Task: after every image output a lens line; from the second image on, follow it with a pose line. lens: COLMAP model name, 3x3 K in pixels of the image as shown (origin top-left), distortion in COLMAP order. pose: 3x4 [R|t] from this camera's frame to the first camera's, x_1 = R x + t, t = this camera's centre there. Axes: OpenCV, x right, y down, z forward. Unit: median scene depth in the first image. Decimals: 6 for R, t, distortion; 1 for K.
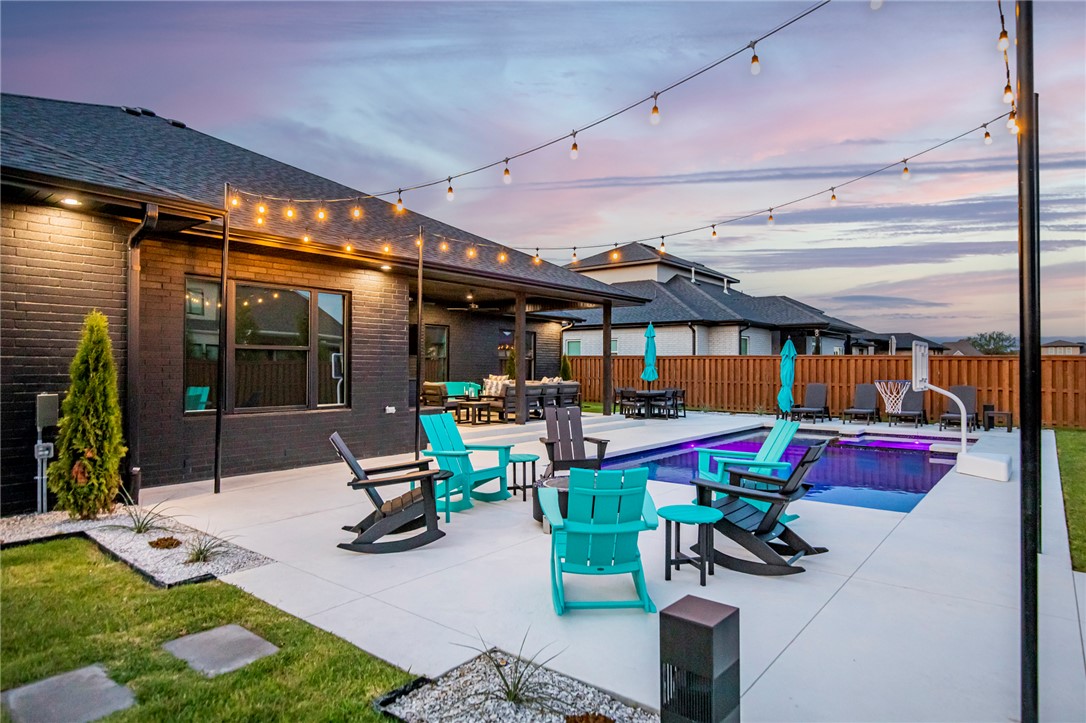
lens RADIAL K [[672.8, 0, 575.1], [0, 672.8, 356.6], [0, 0, 1]] dist [-0.001832, -0.017345]
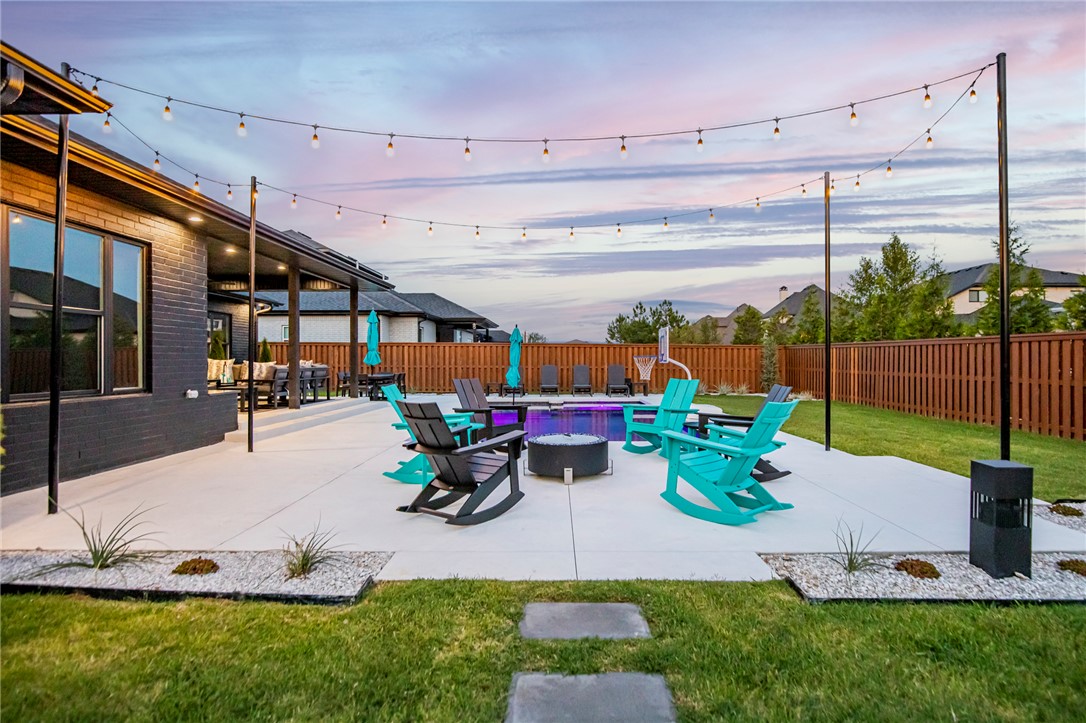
lens RADIAL K [[588.1, 0, 612.3], [0, 588.1, 360.0], [0, 0, 1]] dist [-0.027233, 0.000715]
pose [[0.759317, -0.007580, 0.650676, -0.328359], [-0.001619, 0.999907, 0.013538, 0.025818], [-0.650718, -0.011334, 0.759235, 0.126864]]
